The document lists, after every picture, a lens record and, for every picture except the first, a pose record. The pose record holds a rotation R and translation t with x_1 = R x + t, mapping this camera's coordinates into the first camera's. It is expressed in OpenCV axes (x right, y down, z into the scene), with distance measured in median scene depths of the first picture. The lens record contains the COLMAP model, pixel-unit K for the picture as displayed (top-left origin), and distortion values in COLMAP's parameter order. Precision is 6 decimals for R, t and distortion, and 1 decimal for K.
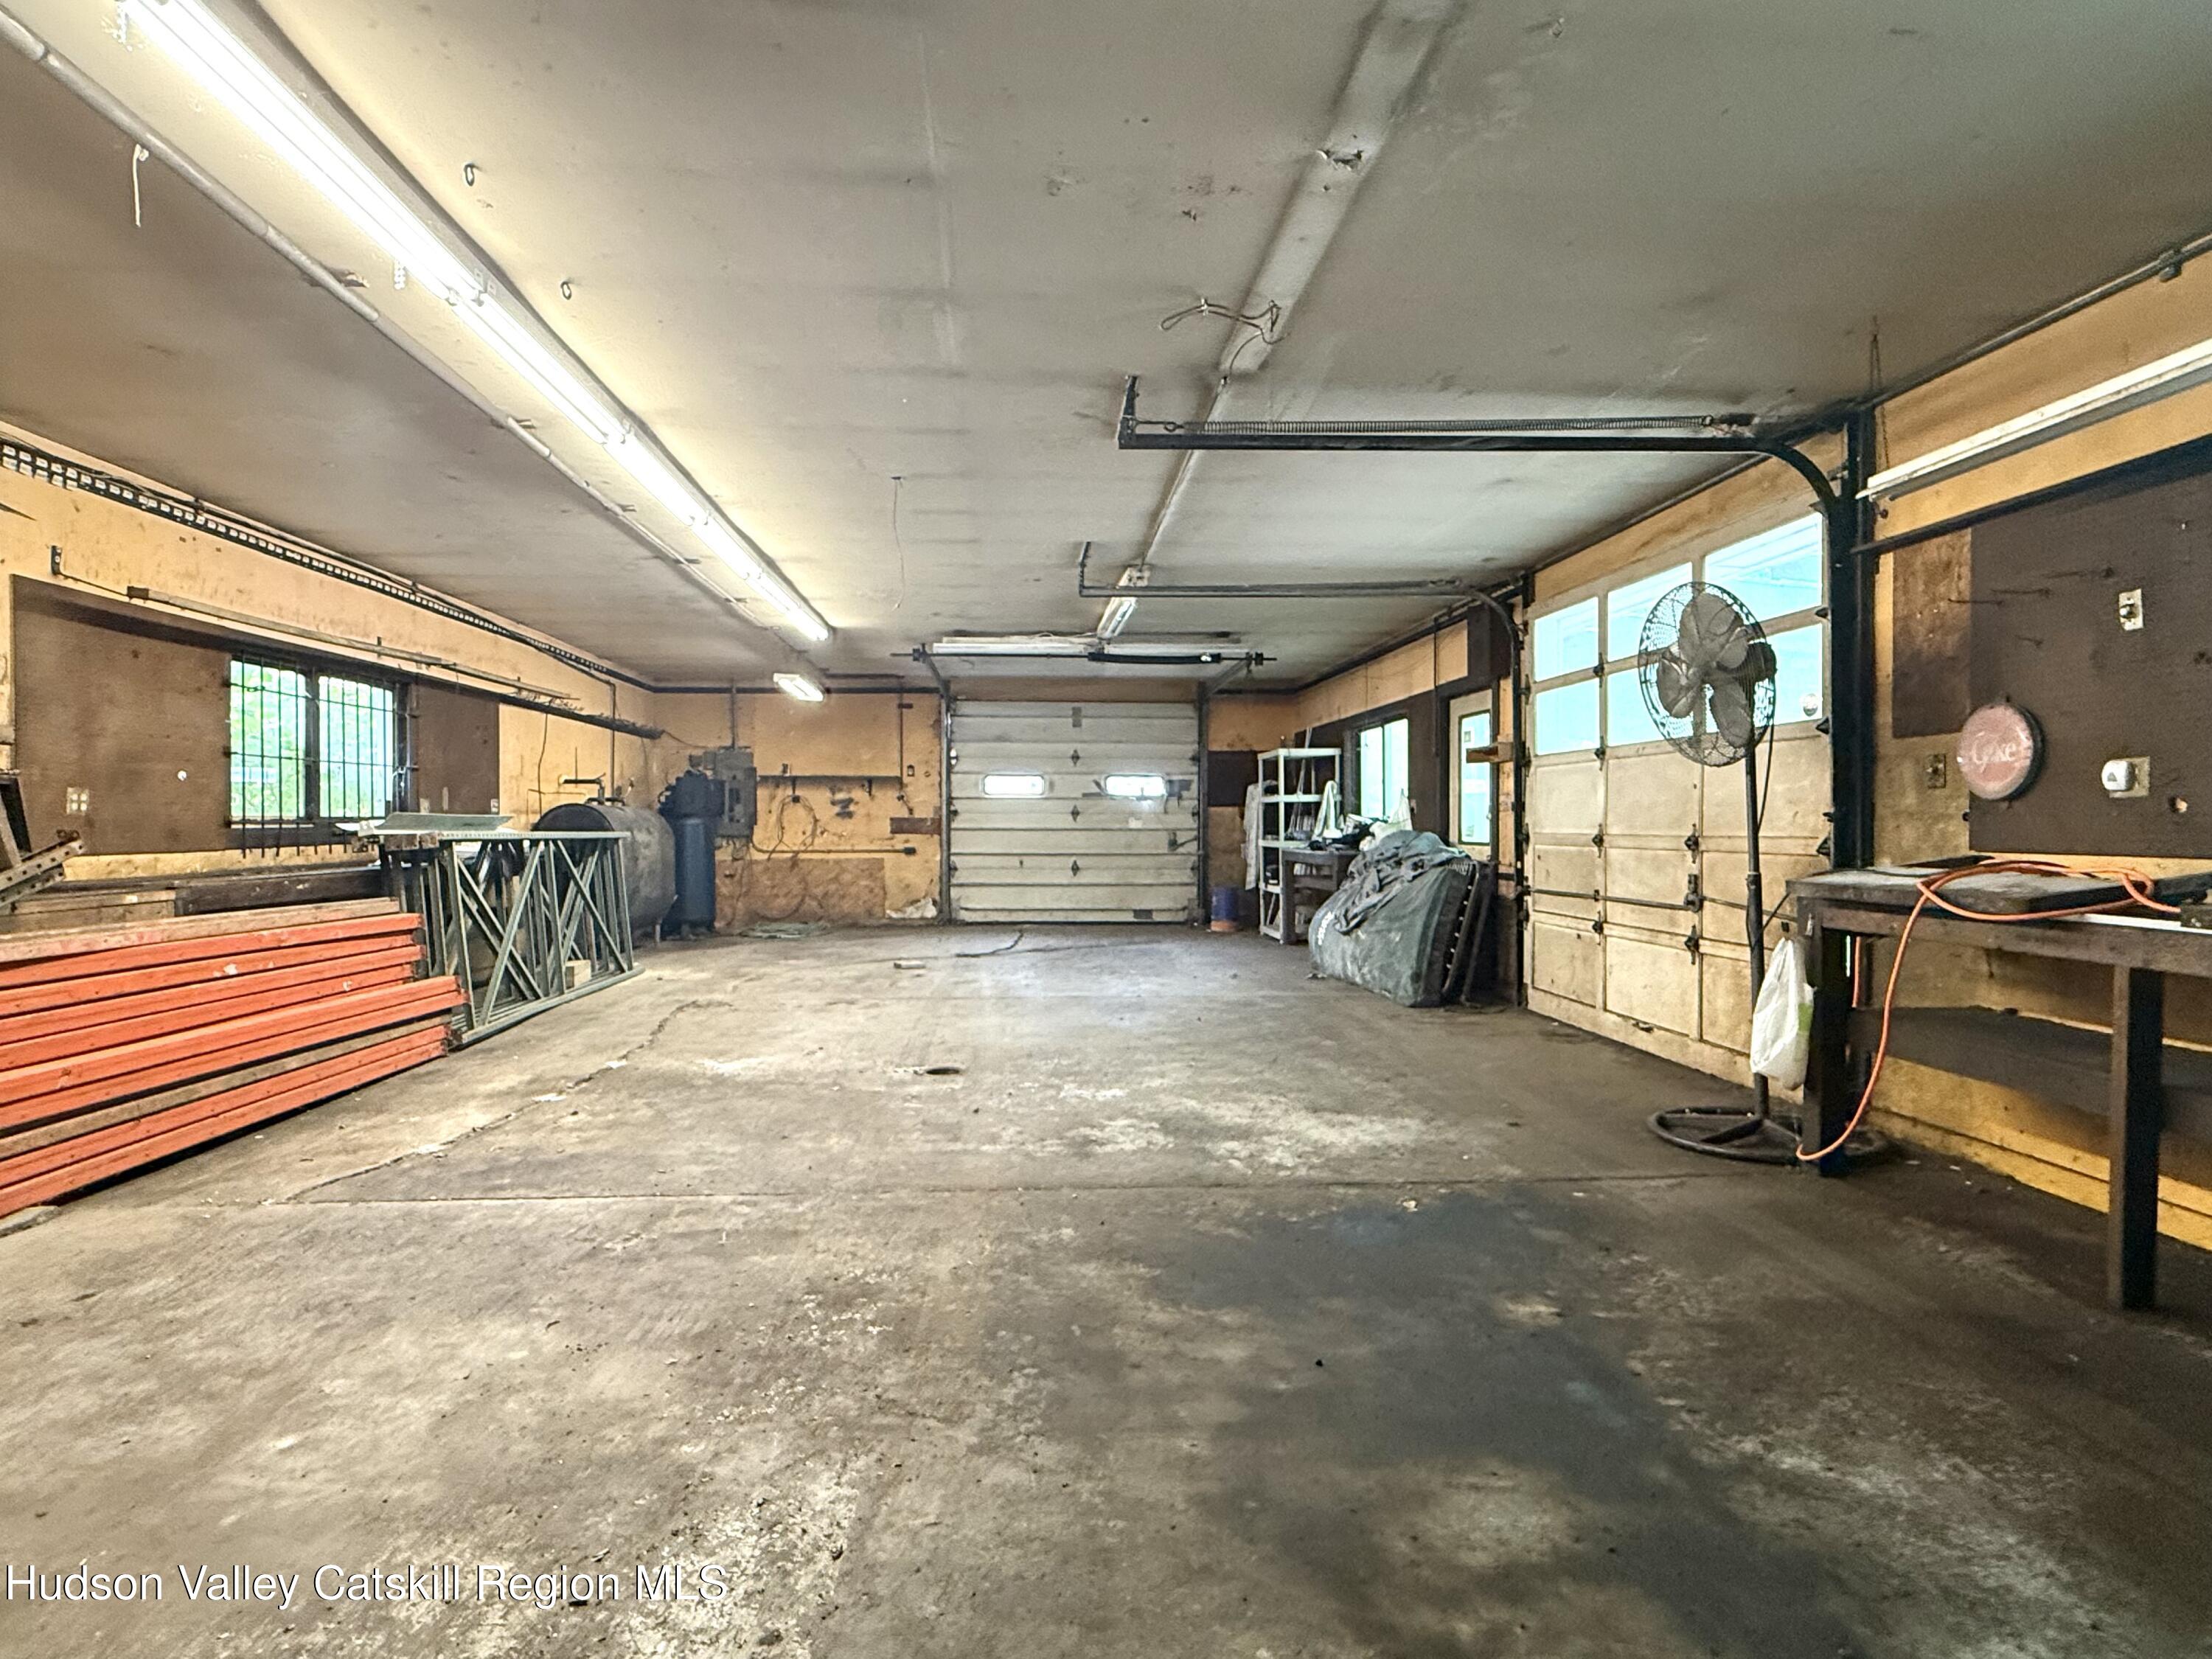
lens RADIAL K [[1171.9, 0, 1103.9], [0, 1171.9, 831.6], [0, 0, 1]] dist [-0.002497, -0.000491]
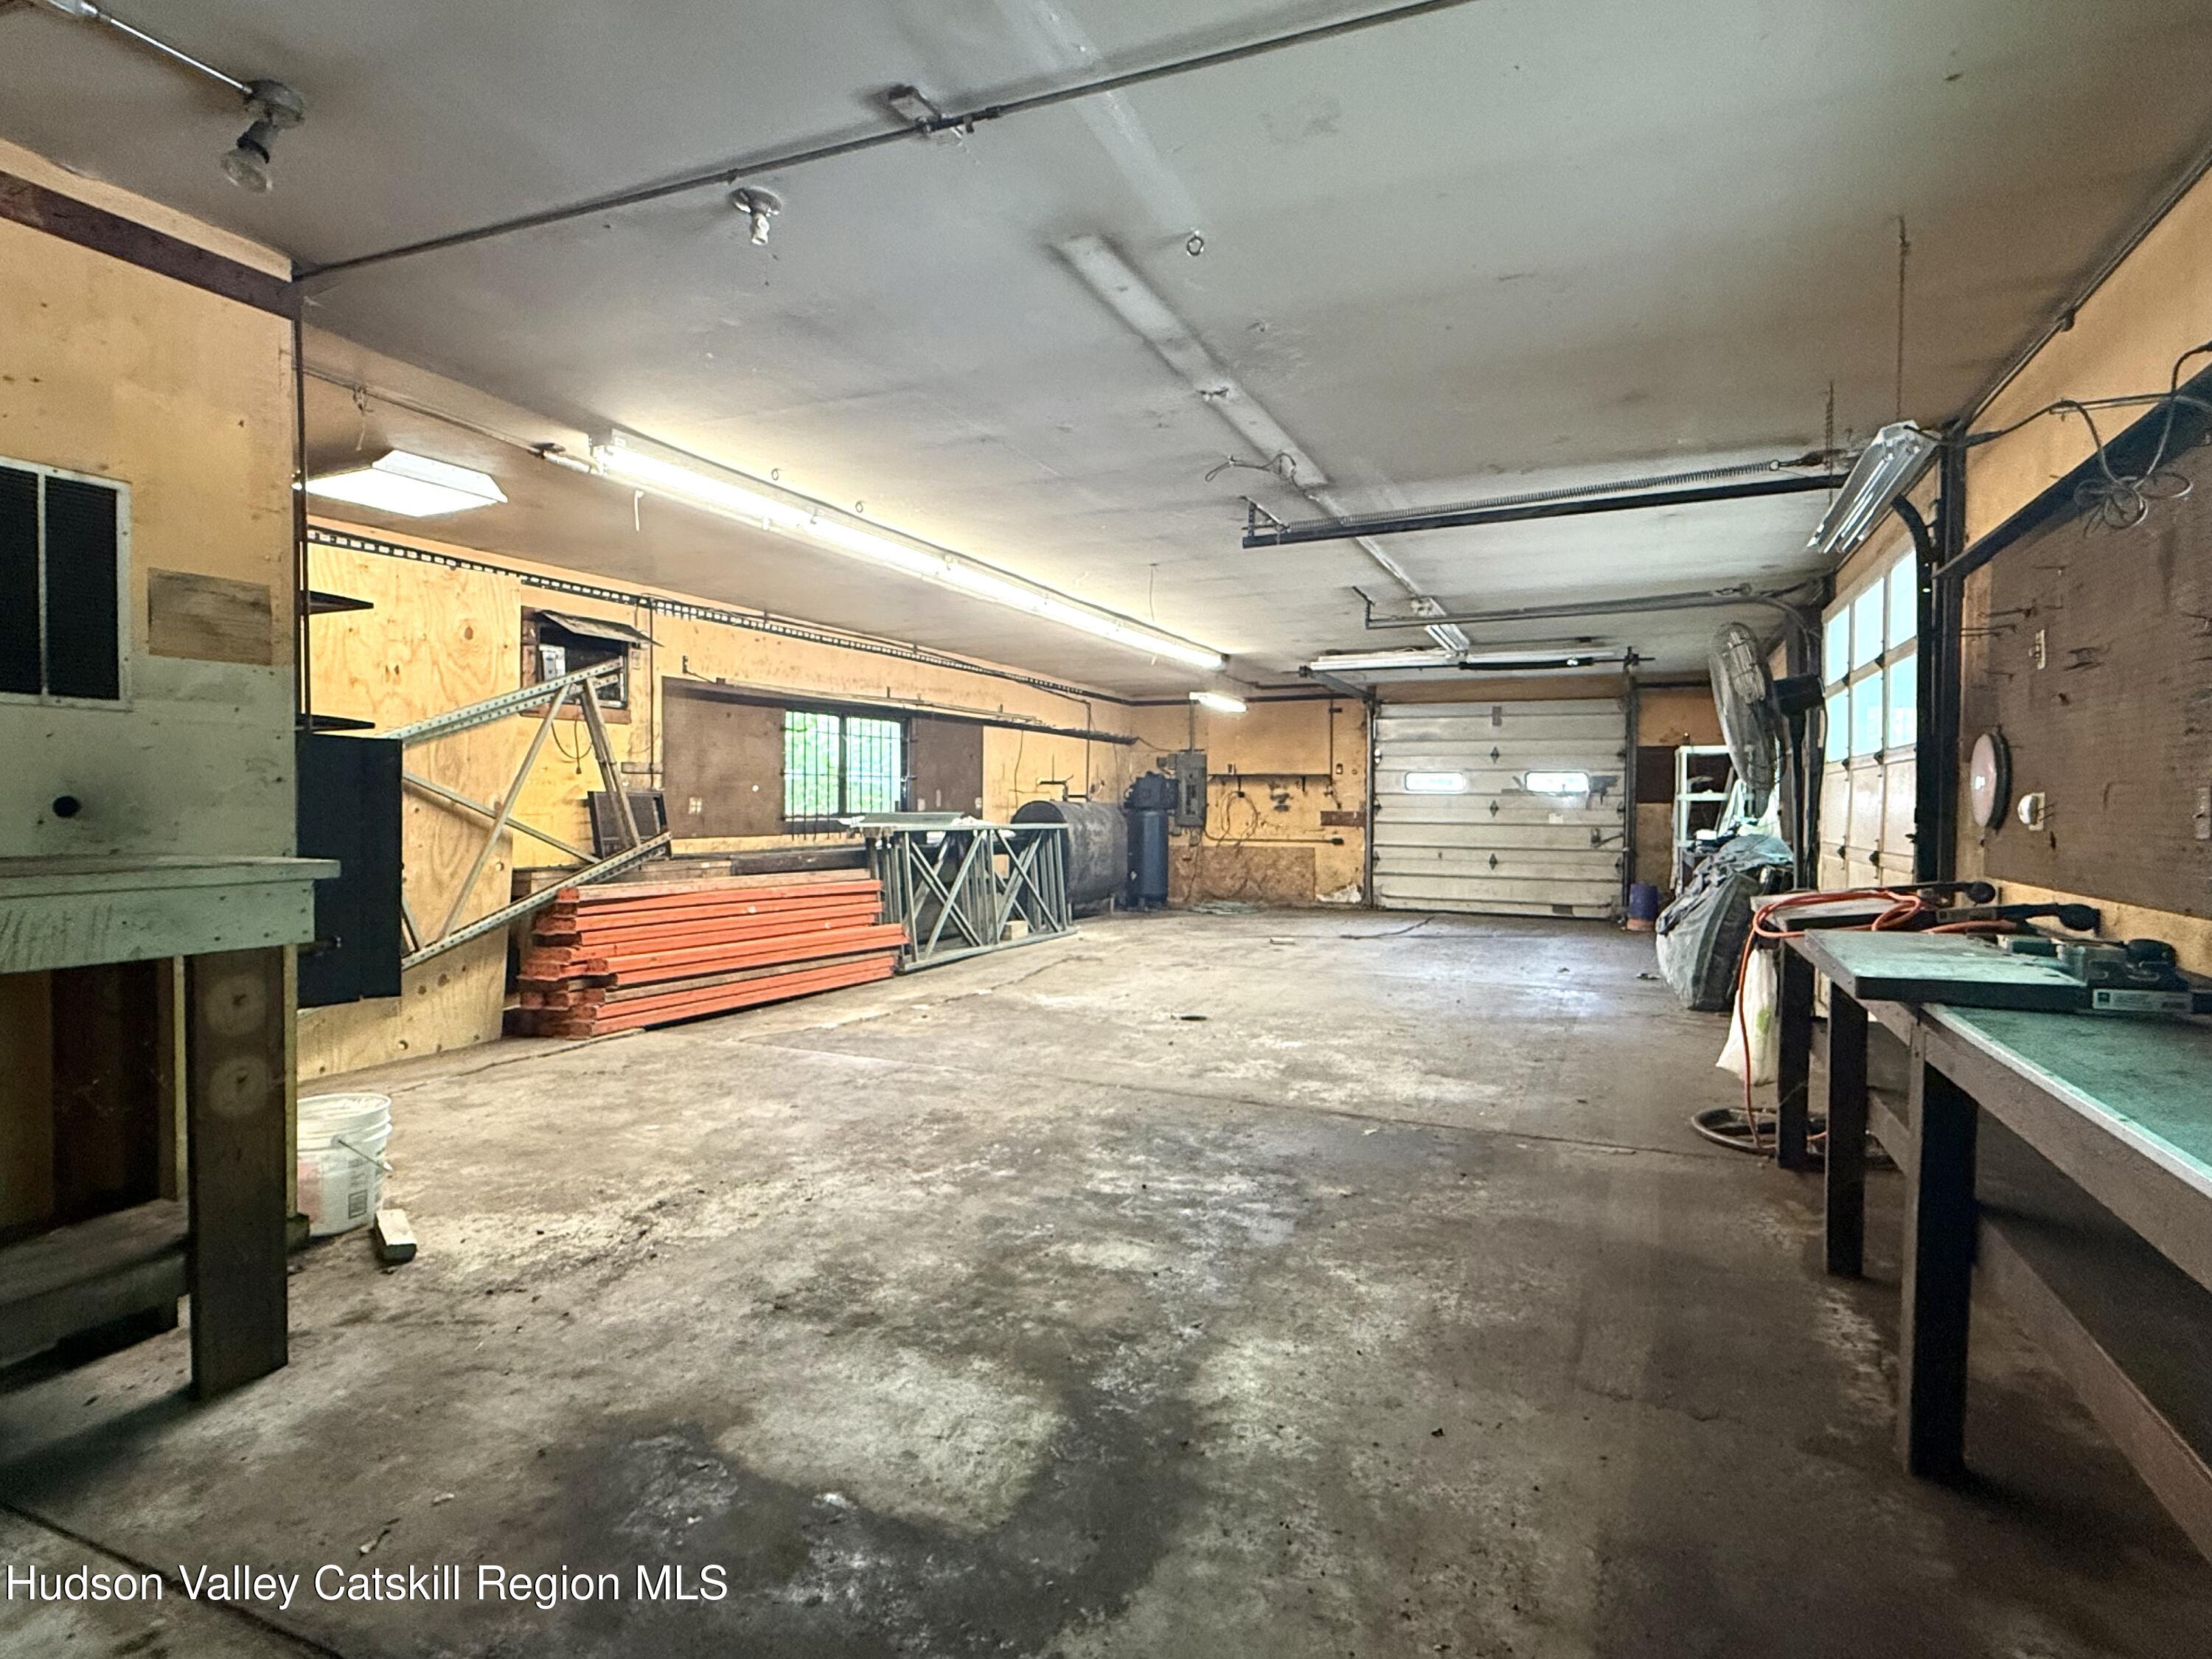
lens RADIAL K [[1171.9, 0, 1110.9], [0, 1171.9, 825.1], [0, 0, 1]] dist [-0.002497, -0.000491]
pose [[0.882527, 0.015794, -0.469997, 0.325055], [-0.011678, 0.999864, 0.011672, -0.018428], [0.470117, -0.004812, 0.882591, -0.151760]]
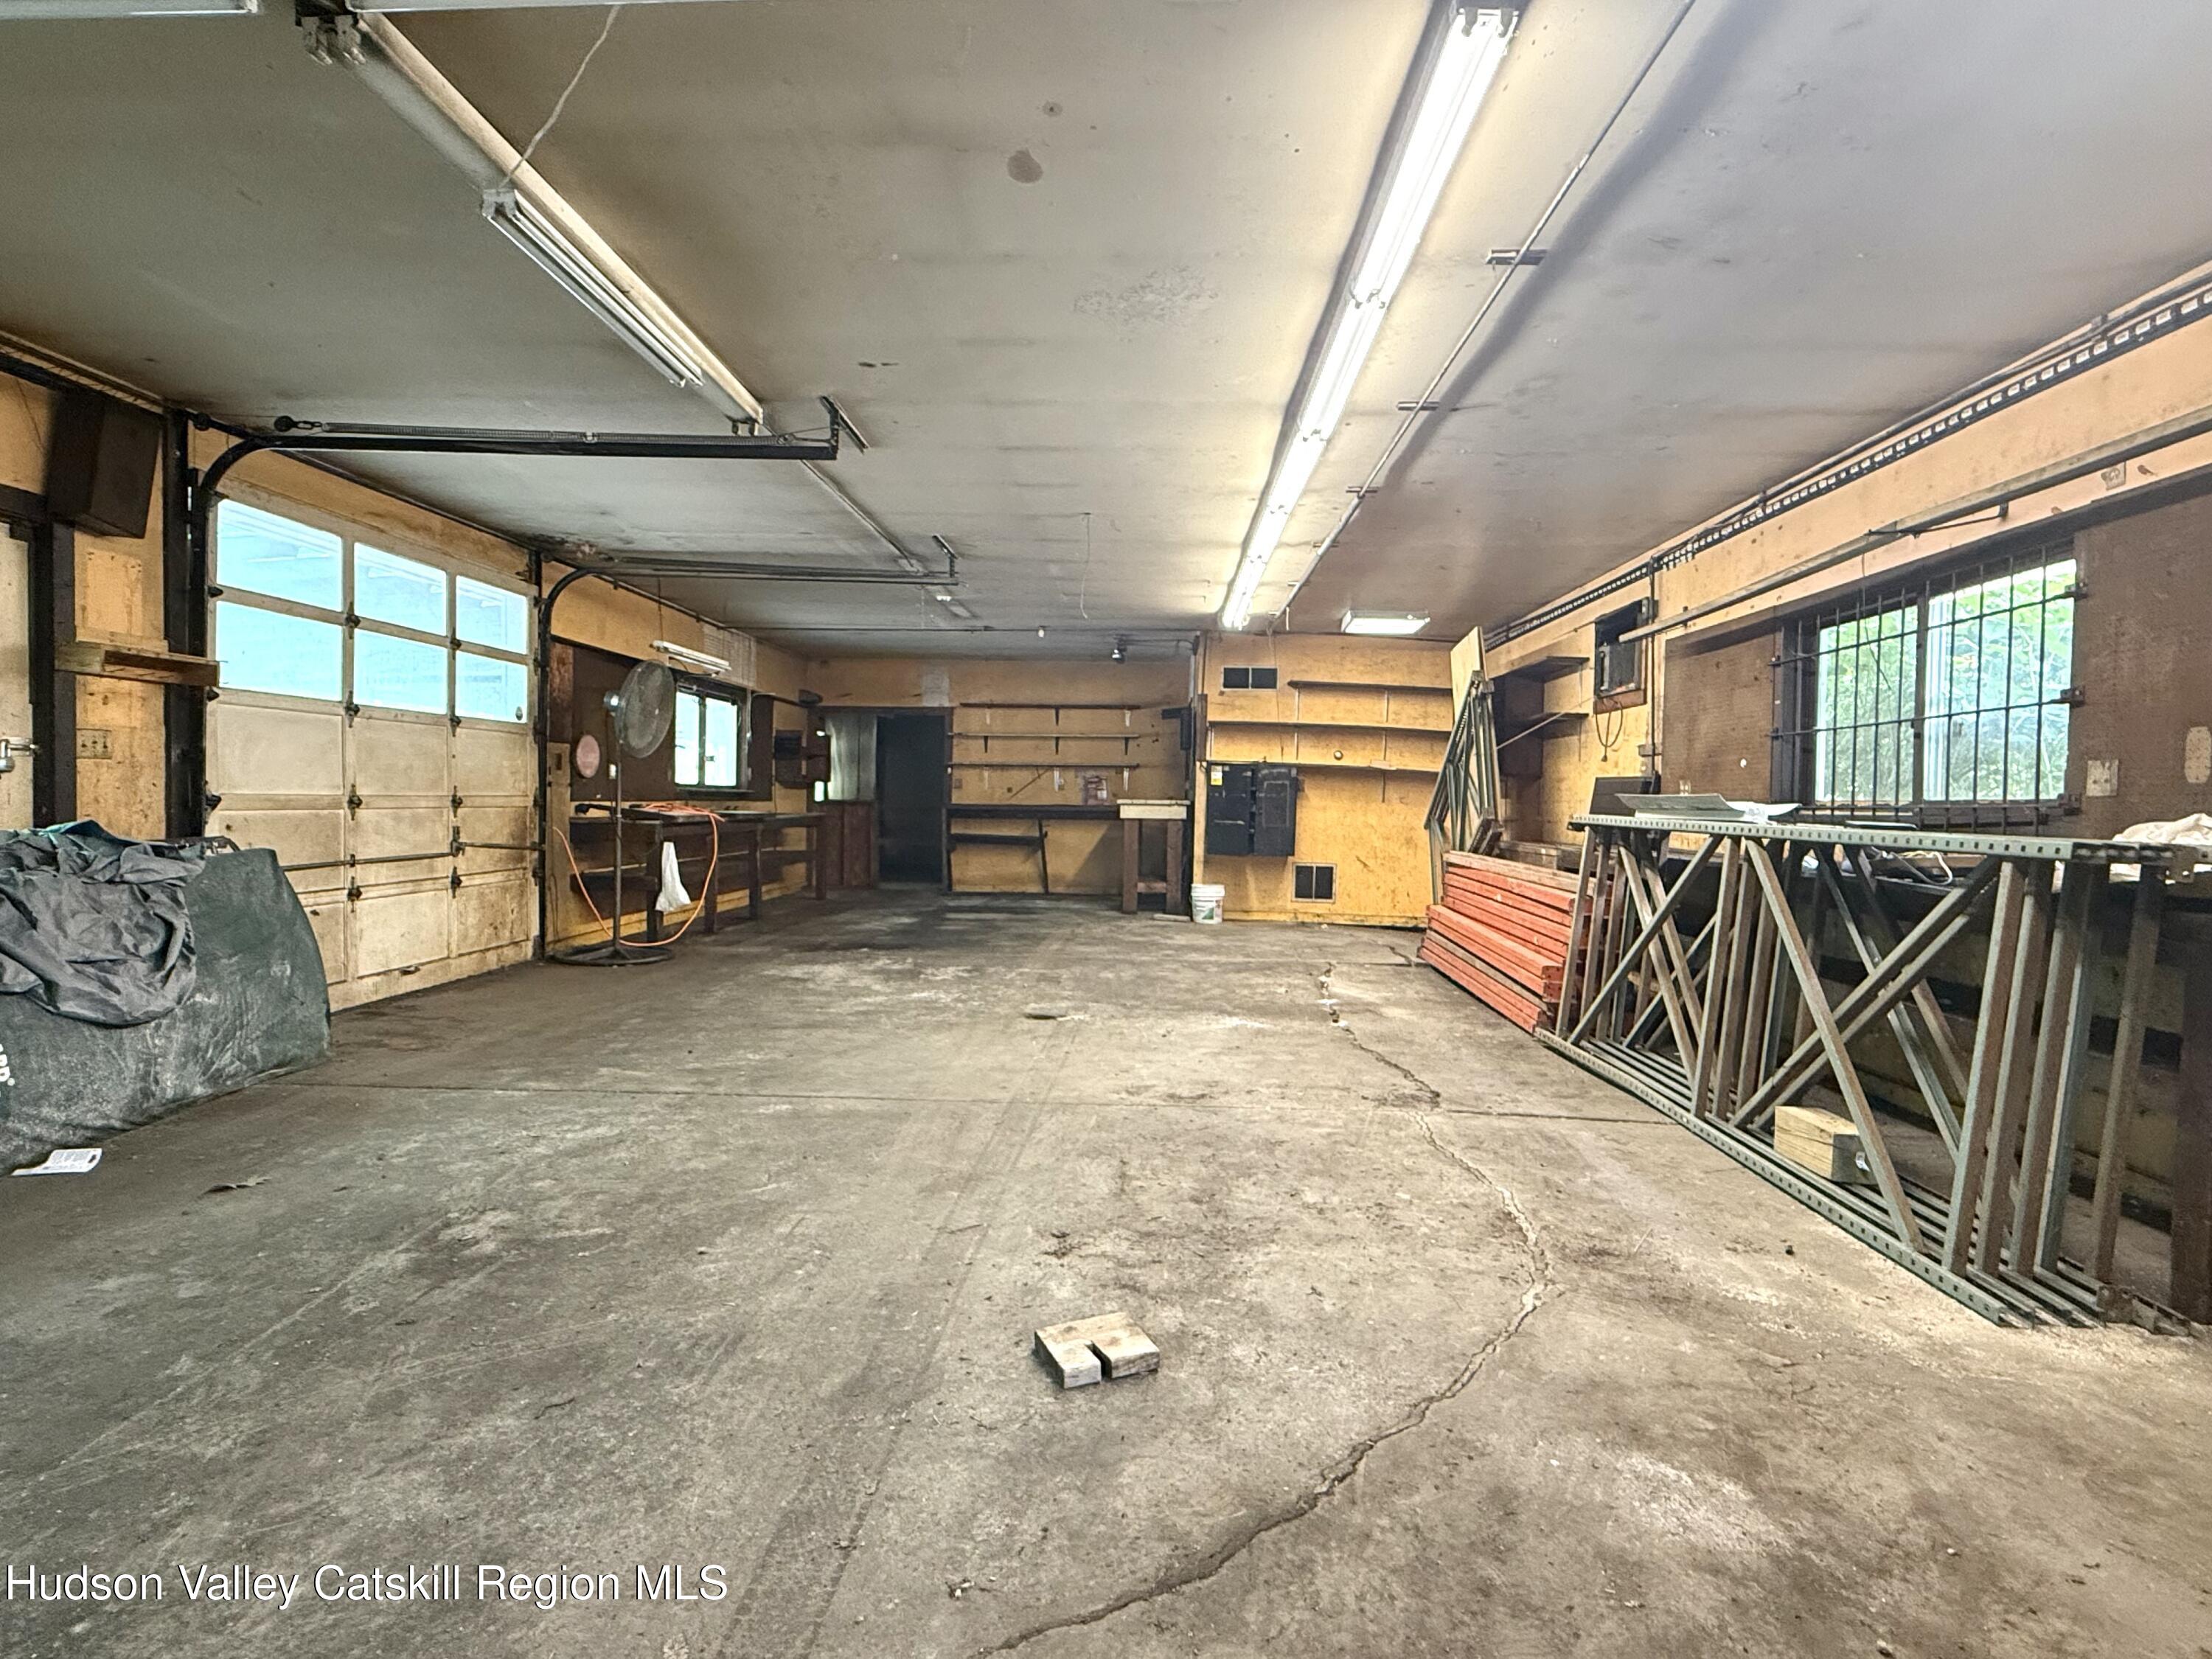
lens RADIAL K [[1171.9, 0, 1106.7], [0, 1171.9, 828.2], [0, 0, 1]] dist [-0.002497, -0.000491]
pose [[-0.992619, -0.020135, 0.119593, -0.279007], [-0.016354, 0.999338, 0.032509, -0.011529], [-0.120169, 0.030313, -0.992291, 1.772213]]
